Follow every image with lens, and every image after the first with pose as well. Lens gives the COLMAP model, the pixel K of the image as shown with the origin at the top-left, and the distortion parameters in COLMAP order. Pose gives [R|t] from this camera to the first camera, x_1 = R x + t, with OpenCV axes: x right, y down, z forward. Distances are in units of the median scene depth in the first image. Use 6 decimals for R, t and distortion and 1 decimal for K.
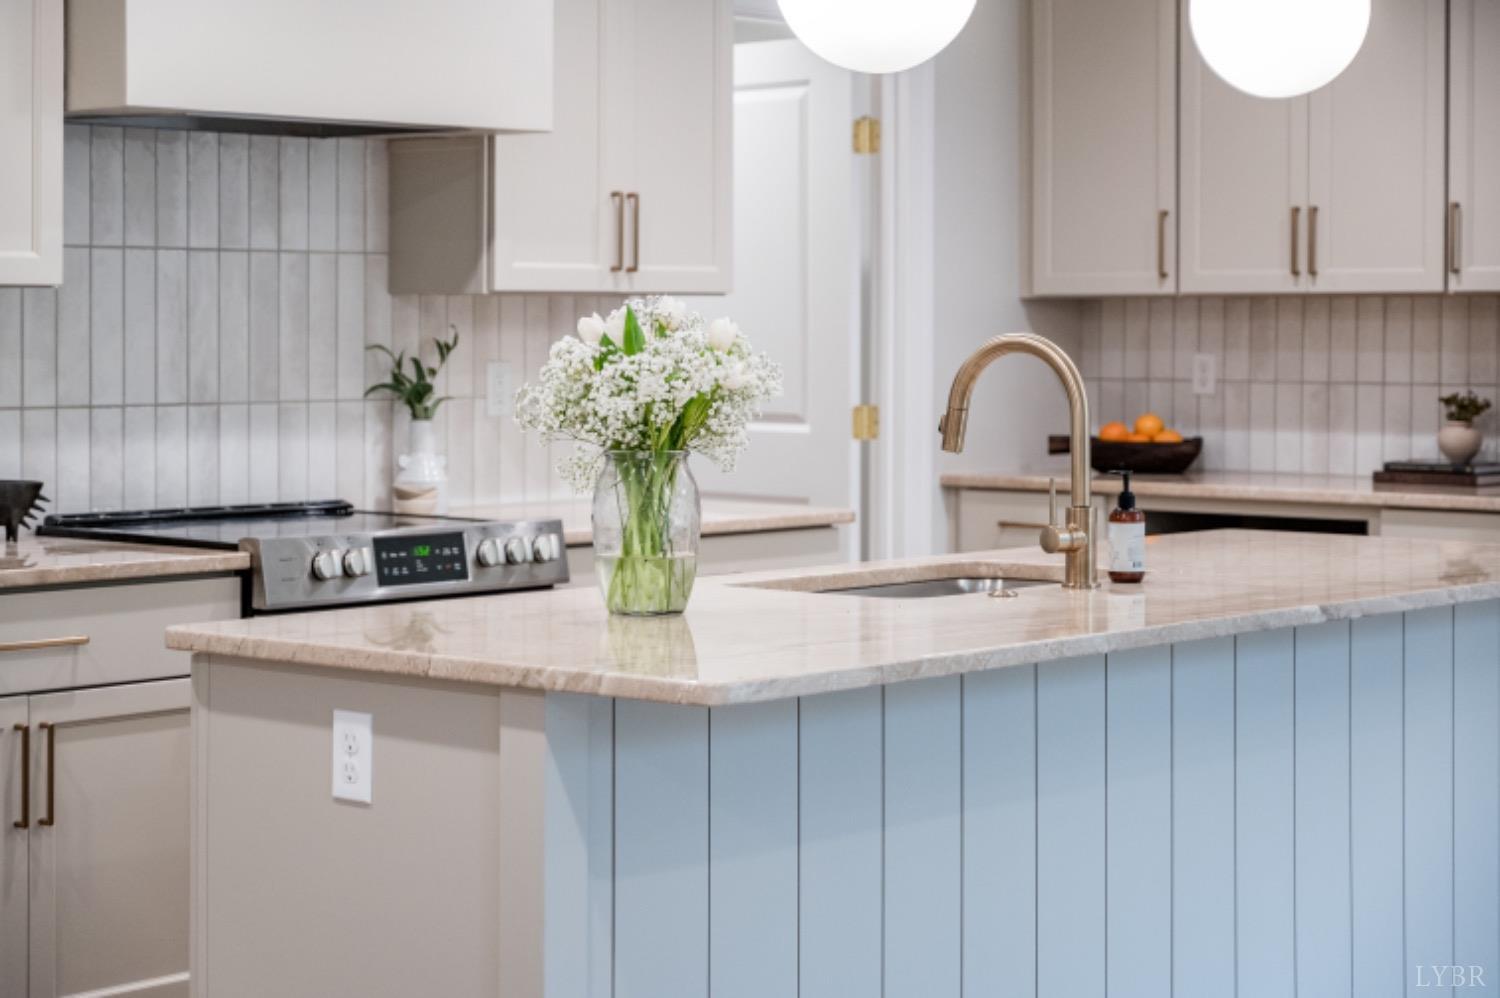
lens RADIAL K [[3064.6, 0, 749.3], [0, 3064.6, 316.8], [0, 0, 1]] dist [0.032277, 0.106236]
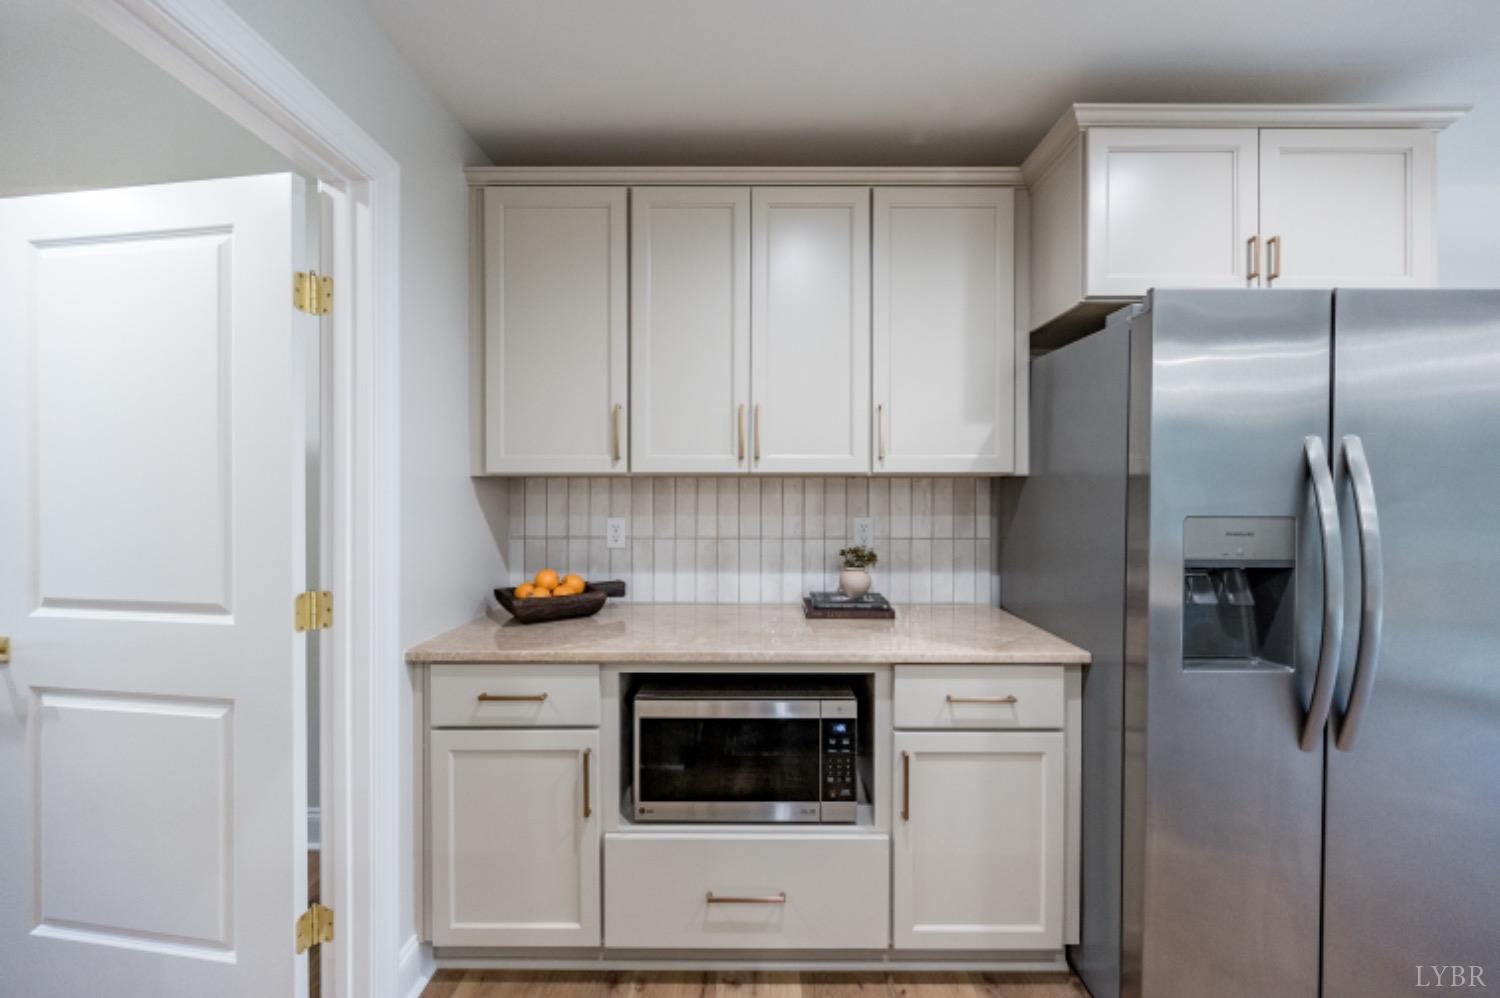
lens RADIAL K [[588.1, 0, 752.3], [0, 588.1, 490.9], [0, 0, 1]] dist [-0.001257, -0.000212]
pose [[0.760164, -0.004205, 0.649717, 0.024784], [-0.000543, 0.999975, 0.007108, -0.002231], [-0.649731, -0.005756, 0.760143, 0.810767]]
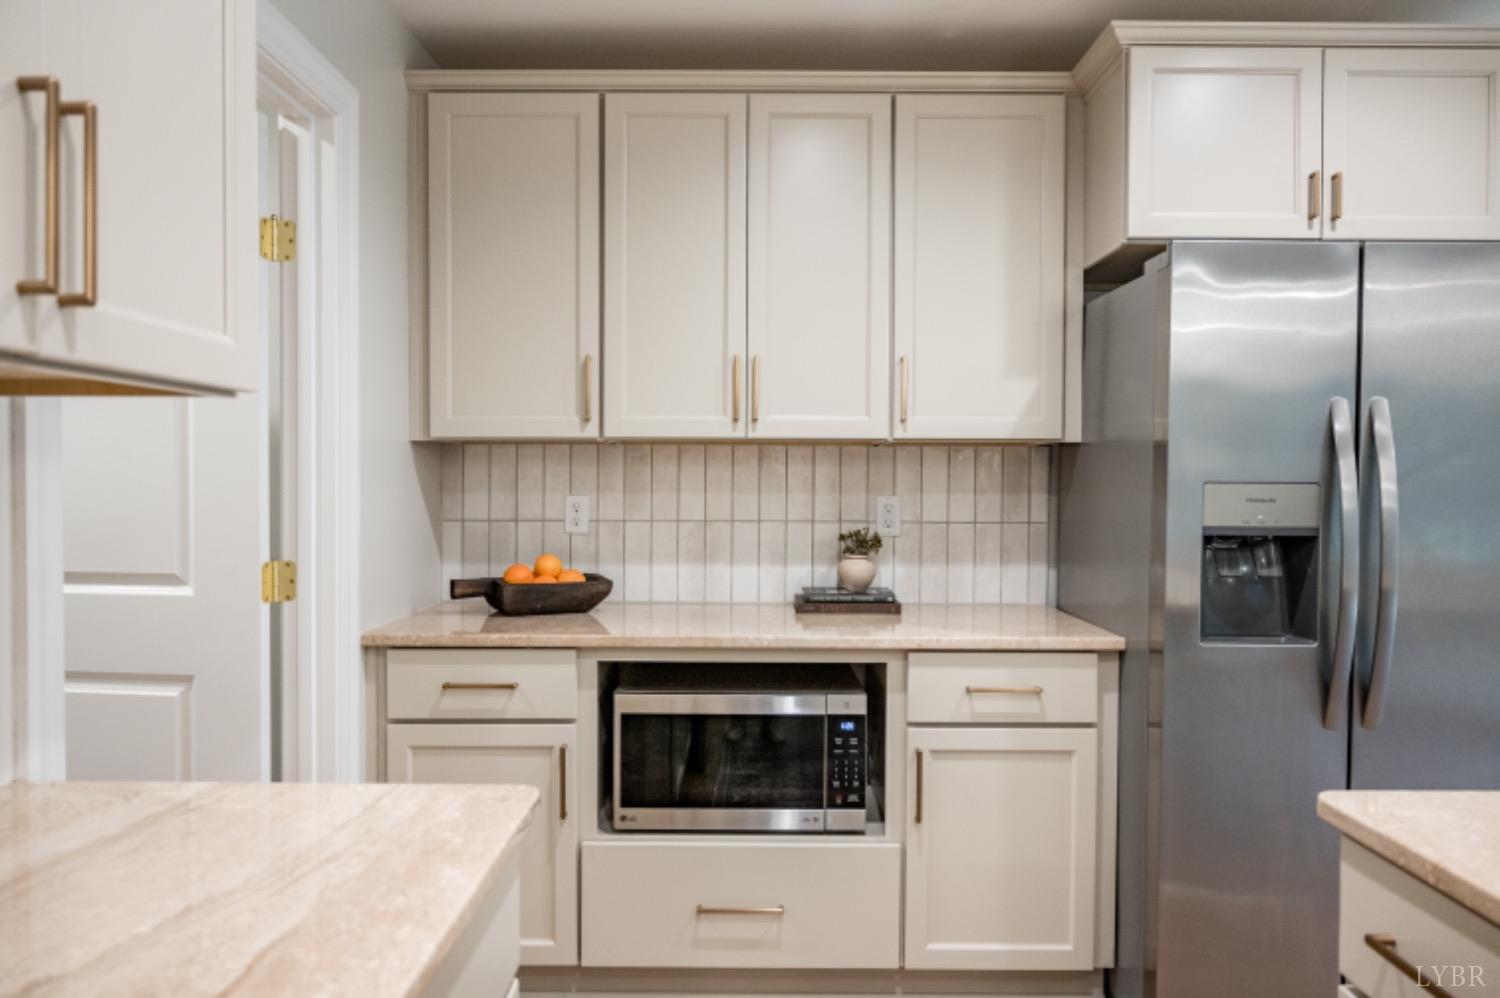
lens RADIAL K [[1046.5, 0, 750.0], [0, 1046.5, 499.0], [0, 0, 1]] dist [0.002027, 0.002112]
pose [[0.759251, -0.011105, 0.650703, -0.051420], [-0.003946, 0.999757, 0.021667, 0.005226], [-0.650786, -0.019018, 0.759023, 0.721763]]
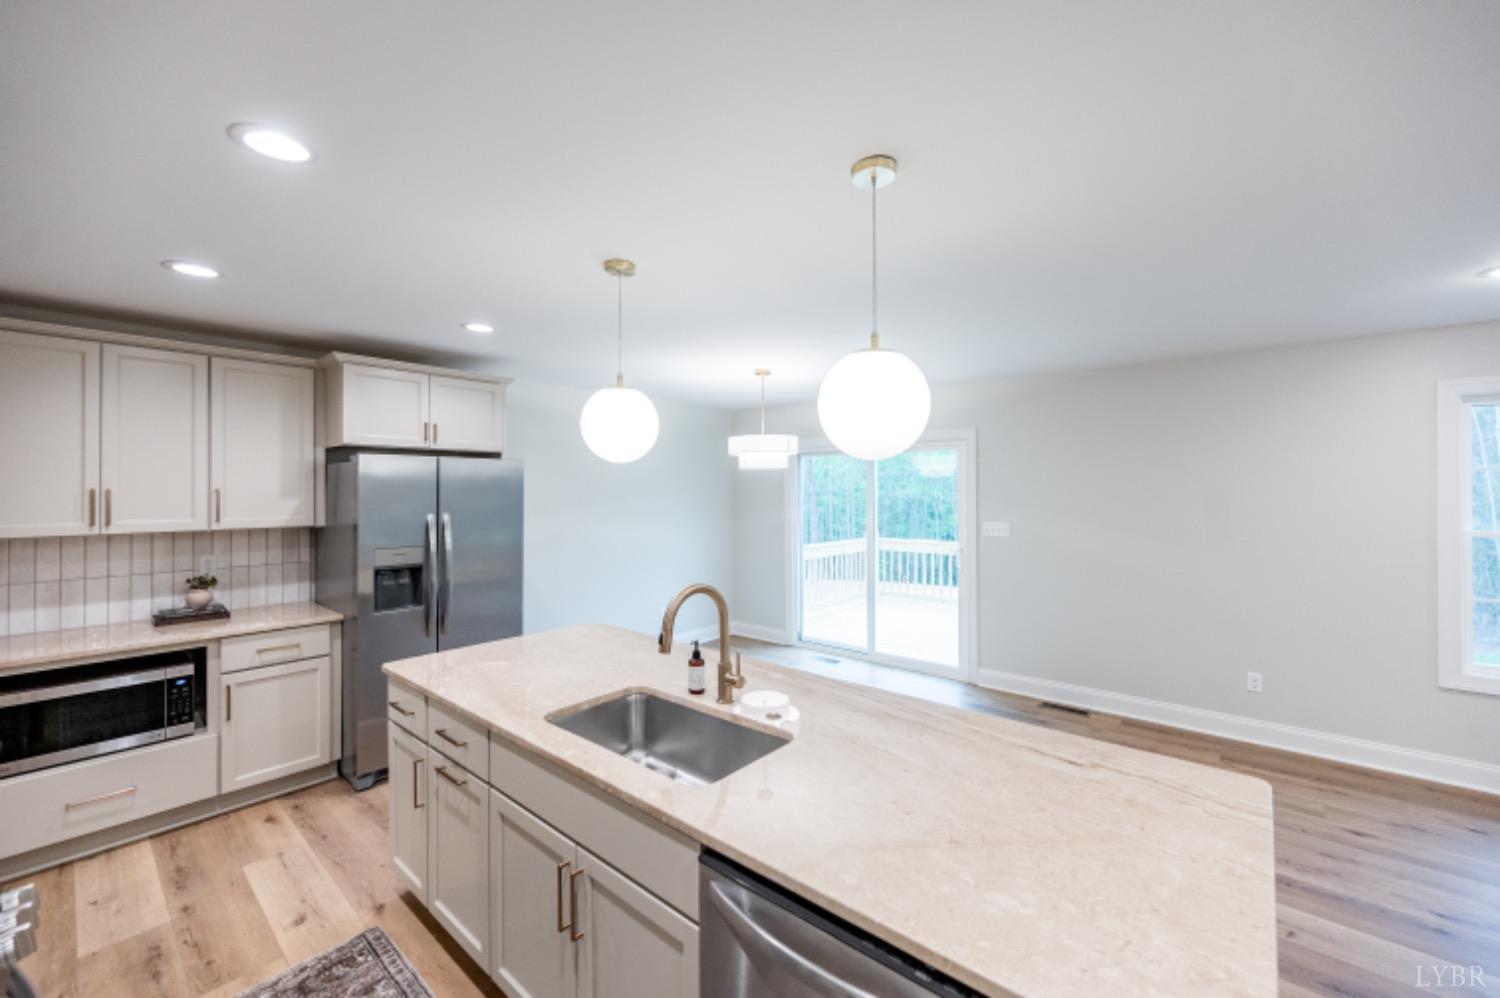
lens RADIAL K [[597.7, 0, 749.6], [0, 597.7, 488.3], [0, 0, 1]] dist [-0.000264, 0.000112]
pose [[-0.001736, 0.001802, 0.999997, -0.183183], [0.002064, 0.999996, -0.001799, -0.034374], [-0.999996, 0.002061, -0.001740, 0.600825]]
